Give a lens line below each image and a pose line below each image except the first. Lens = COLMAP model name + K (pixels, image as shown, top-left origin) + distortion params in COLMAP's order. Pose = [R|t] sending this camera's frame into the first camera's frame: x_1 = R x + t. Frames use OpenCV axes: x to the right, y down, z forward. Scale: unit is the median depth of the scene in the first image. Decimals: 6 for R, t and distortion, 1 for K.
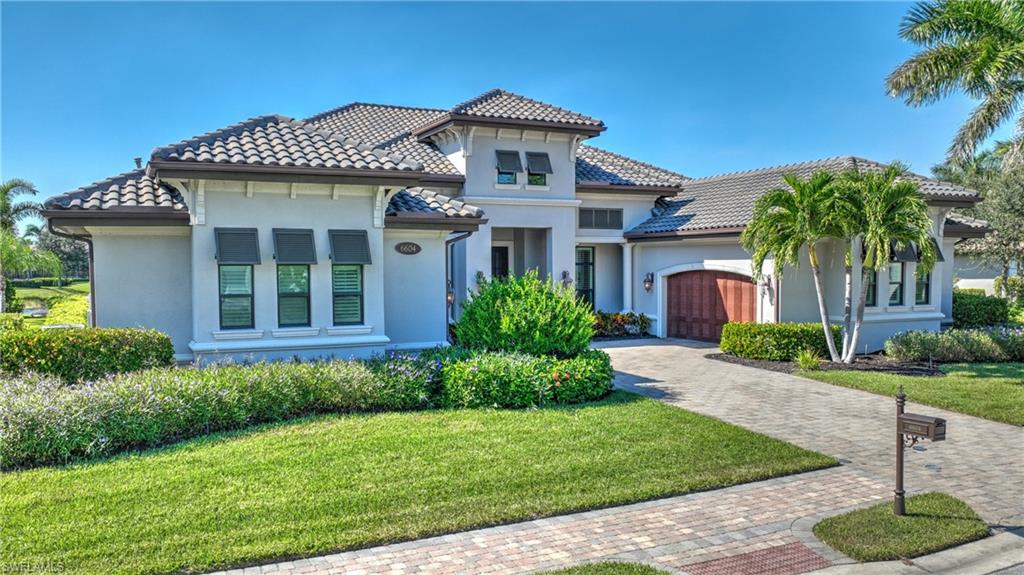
lens RADIAL K [[835.6, 0, 530.9], [0, 835.6, 316.4], [0, 0, 1]] dist [0.007265, 0.000094]
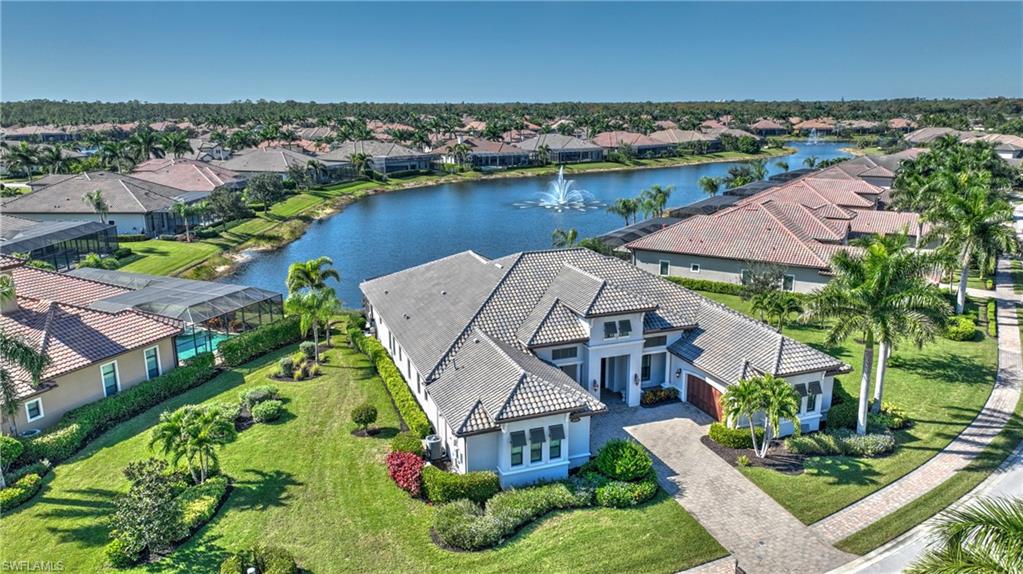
lens RADIAL K [[737.5, 0, 513.6], [0, 737.5, 280.6], [0, 0, 1]] dist [0.004834, 0.001243]
pose [[0.995387, 0.025168, -0.092578, -0.093309], [-0.008635, 0.984562, 0.174822, -0.585924], [0.095549, -0.173216, 0.980238, -0.728157]]
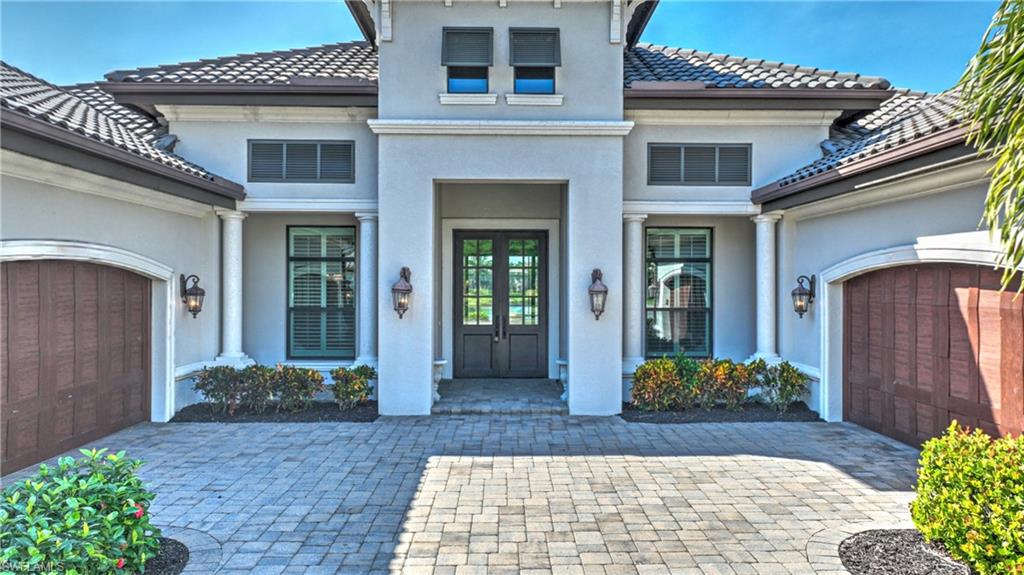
lens RADIAL K [[738.3, 0, 514.1], [0, 738.3, 281.1], [0, 0, 1]] dist [0.004834, 0.001243]
pose [[0.905332, 0.005700, -0.424667, 0.179311], [-0.033379, 0.997772, -0.057766, -0.021382], [0.423391, 0.066473, 0.903505, 0.600582]]
